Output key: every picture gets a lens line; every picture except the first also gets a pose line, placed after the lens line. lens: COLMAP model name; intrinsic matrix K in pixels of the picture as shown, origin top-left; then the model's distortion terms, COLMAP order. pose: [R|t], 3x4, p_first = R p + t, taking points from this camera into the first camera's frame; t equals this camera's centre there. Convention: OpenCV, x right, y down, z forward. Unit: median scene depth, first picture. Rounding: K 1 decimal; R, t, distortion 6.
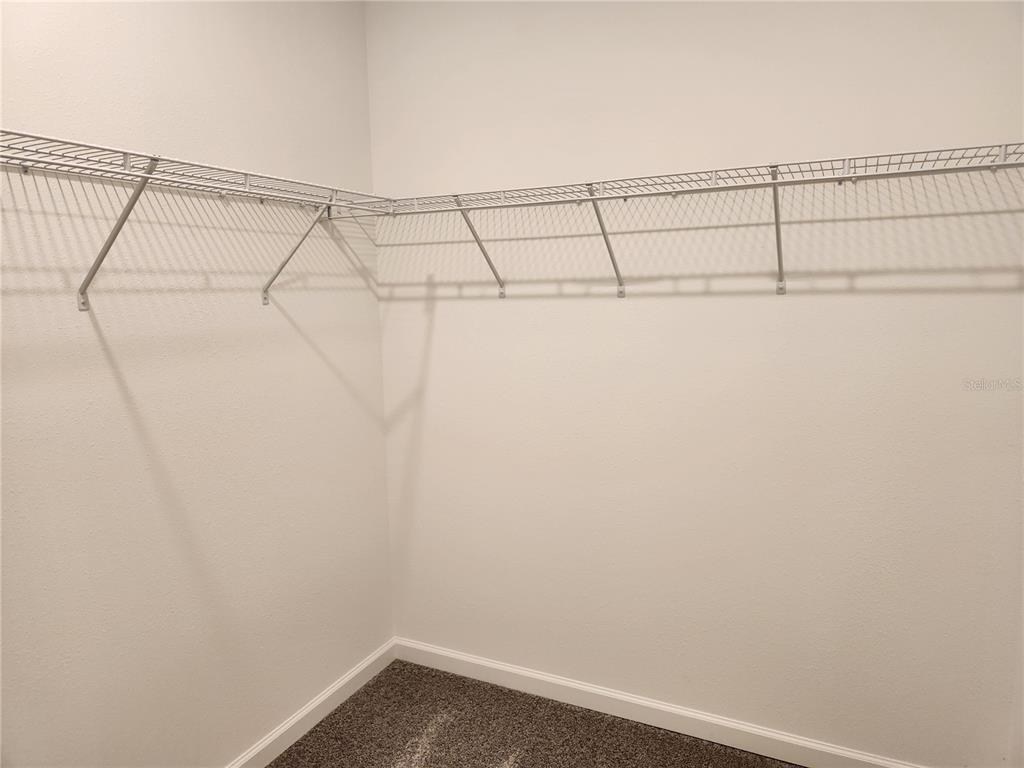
lens RADIAL K [[695.2, 0, 510.6], [0, 695.2, 379.1], [0, 0, 1]] dist [0.062815, -0.054626]
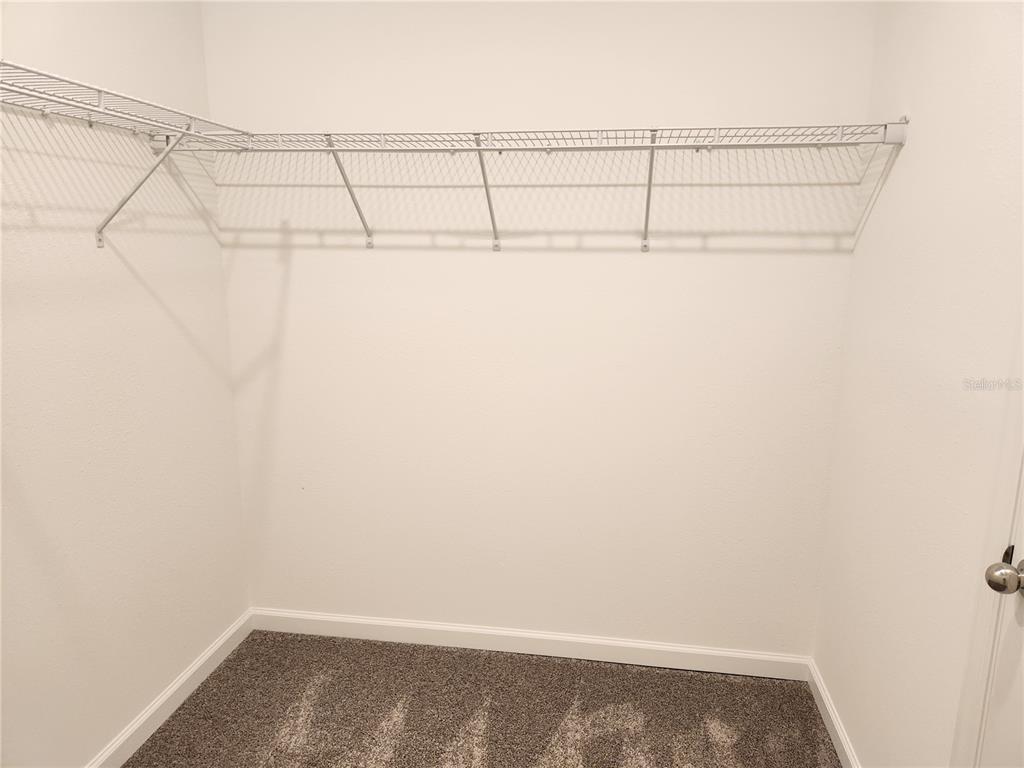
lens RADIAL K [[695.2, 0, 517.5], [0, 695.2, 386.1], [0, 0, 1]] dist [0.062815, -0.054626]
pose [[0.954536, -0.032631, 0.296304, -0.119247], [0.011449, 0.997270, 0.072944, 0.005659], [-0.297875, -0.066235, 0.952304, 0.010021]]
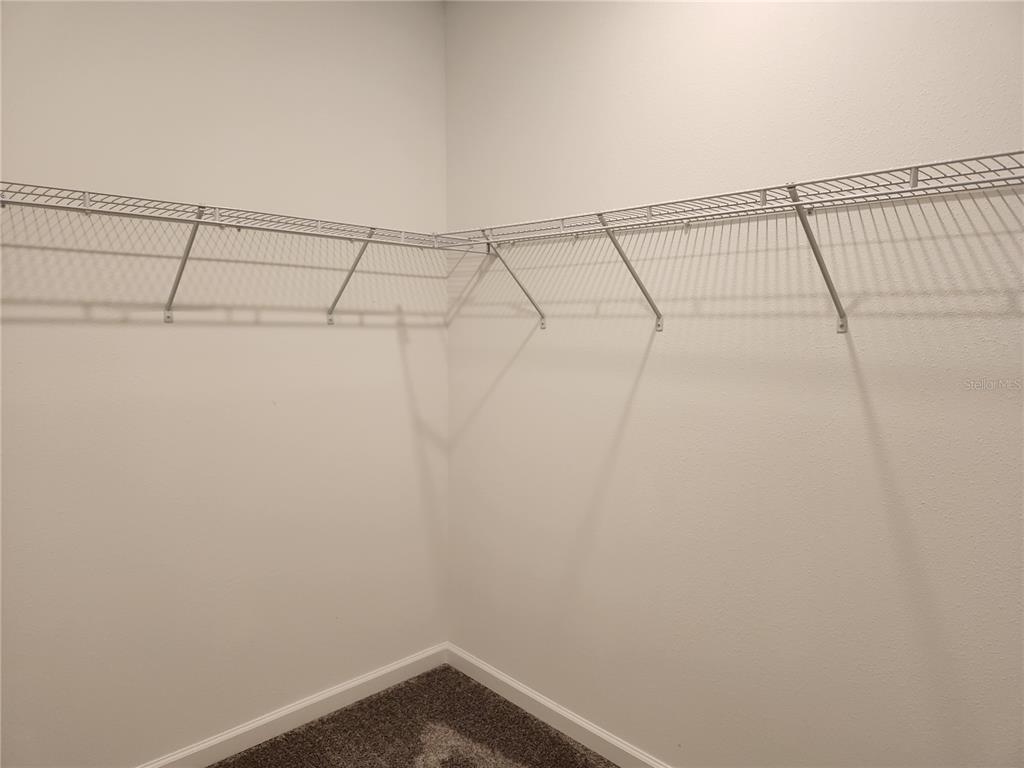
lens RADIAL K [[695.2, 0, 494.8], [0, 695.2, 405.6], [0, 0, 1]] dist [0.062815, -0.054626]
pose [[0.372219, -0.086986, 0.924060, -0.562878], [0.097240, 0.993774, 0.054380, -0.017794], [-0.923037, 0.069614, 0.378360, 0.242798]]
